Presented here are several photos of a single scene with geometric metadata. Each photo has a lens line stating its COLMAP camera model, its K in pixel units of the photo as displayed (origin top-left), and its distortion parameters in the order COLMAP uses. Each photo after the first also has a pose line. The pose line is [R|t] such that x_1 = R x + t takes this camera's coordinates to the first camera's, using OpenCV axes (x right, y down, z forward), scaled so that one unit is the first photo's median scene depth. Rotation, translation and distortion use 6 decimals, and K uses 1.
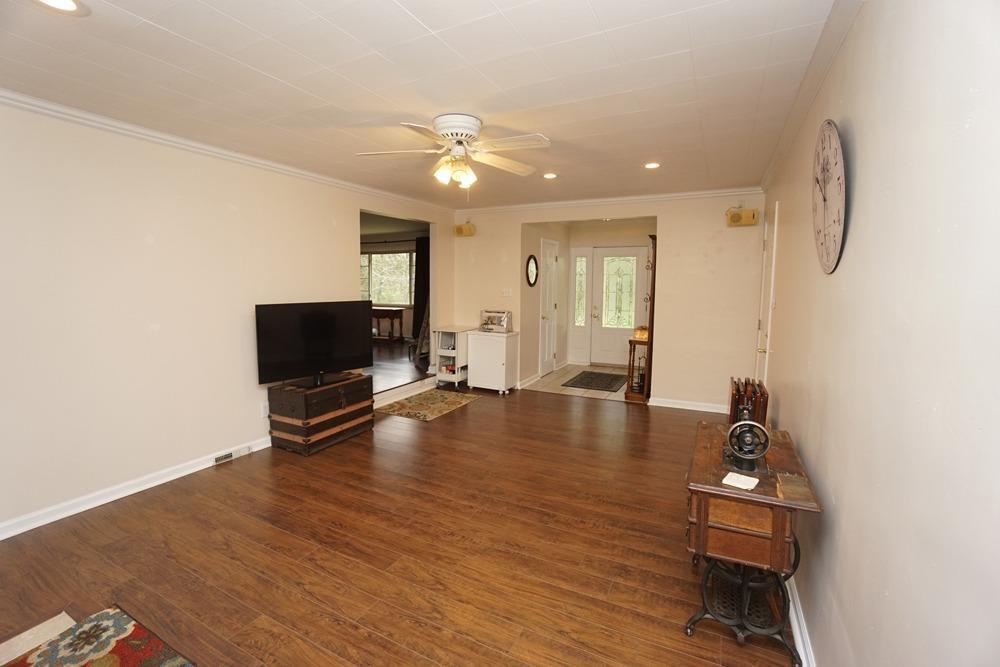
lens RADIAL K [[433.9, 0, 502.1], [0, 433.9, 331.6], [0, 0, 1]] dist [-0.034636, 0.007026]
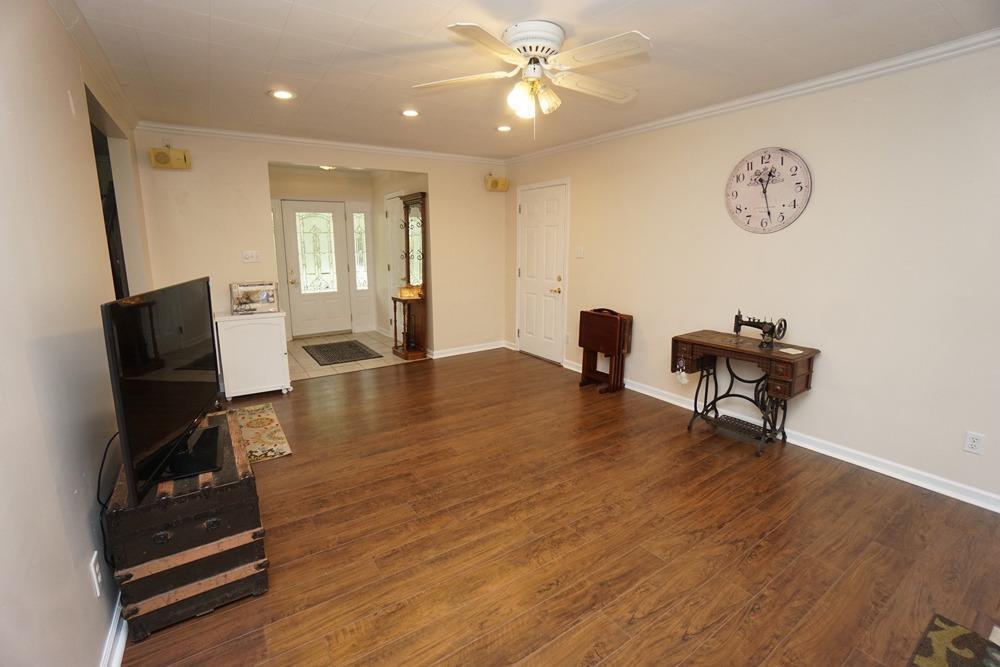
lens RADIAL K [[433.9, 0, 503.8], [0, 433.9, 315.5], [0, 0, 1]] dist [-0.034636, 0.007026]
pose [[0.489324, -0.144926, 0.859976, -0.753253], [0.100050, 0.988914, 0.109726, -0.050961], [-0.866344, 0.032349, 0.498399, 0.562301]]
